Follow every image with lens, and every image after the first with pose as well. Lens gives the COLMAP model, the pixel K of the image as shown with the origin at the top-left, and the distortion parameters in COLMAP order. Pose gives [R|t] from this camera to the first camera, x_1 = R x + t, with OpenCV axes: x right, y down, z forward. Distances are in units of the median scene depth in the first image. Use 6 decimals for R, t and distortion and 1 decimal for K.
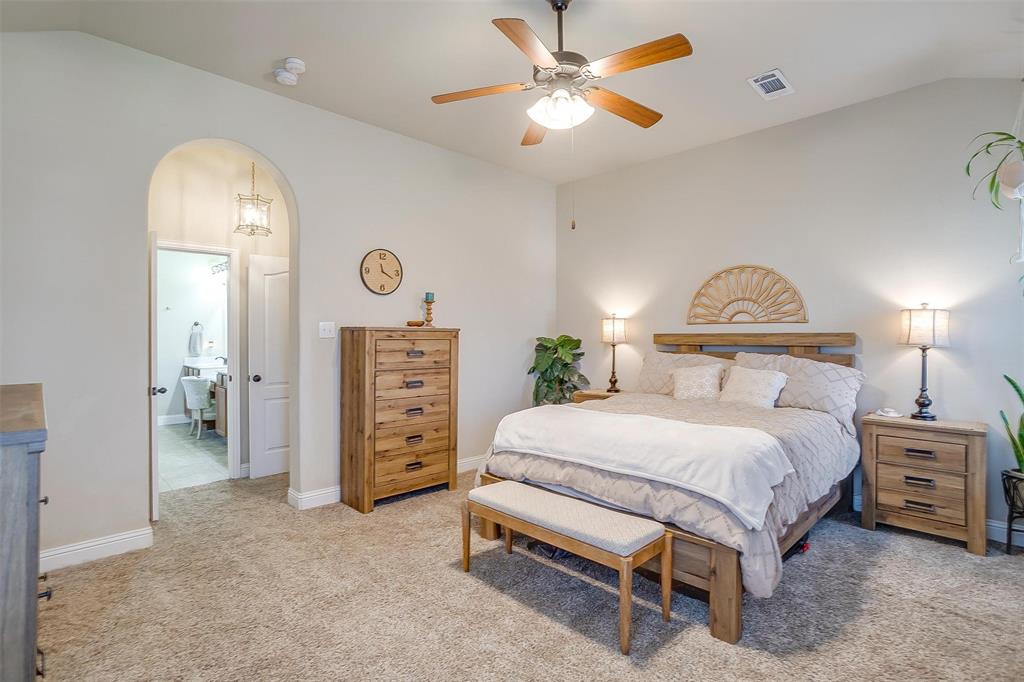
lens RADIAL K [[502.2, 0, 512.0], [0, 502.2, 341.0], [0, 0, 1]] dist [-0.053481, 0.029945]
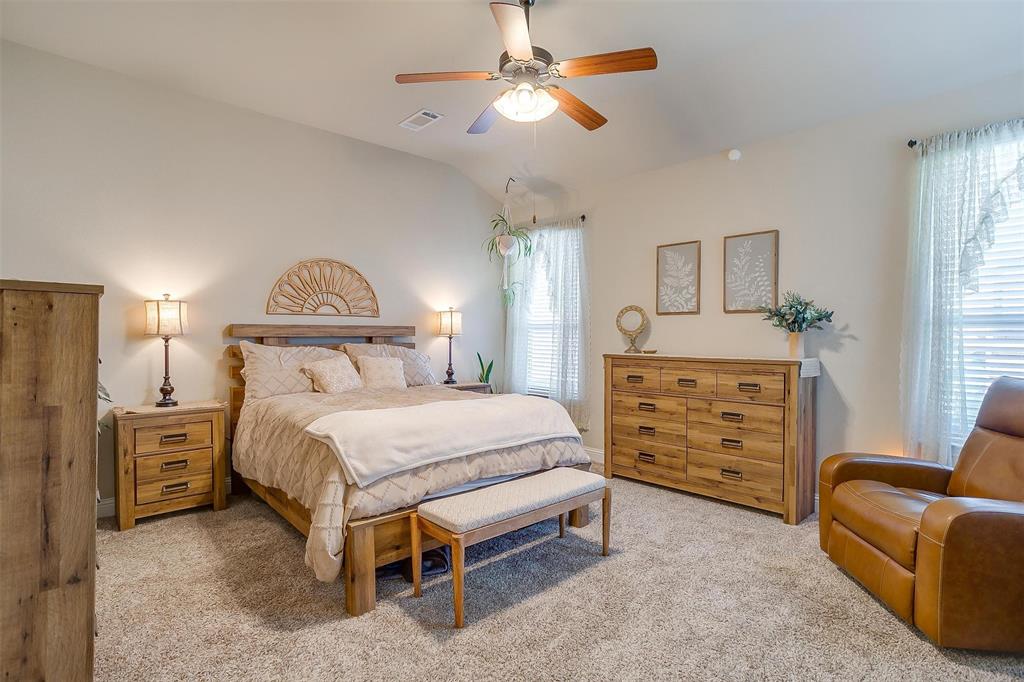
lens RADIAL K [[493.9, 0, 509.3], [0, 493.9, 349.2], [0, 0, 1]] dist [0.074928, 0.025843]
pose [[0.066204, -0.039558, 0.997022, -0.690477], [0.003946, 0.999216, 0.039383, -0.006066], [-0.997798, 0.001327, 0.066308, 0.691039]]
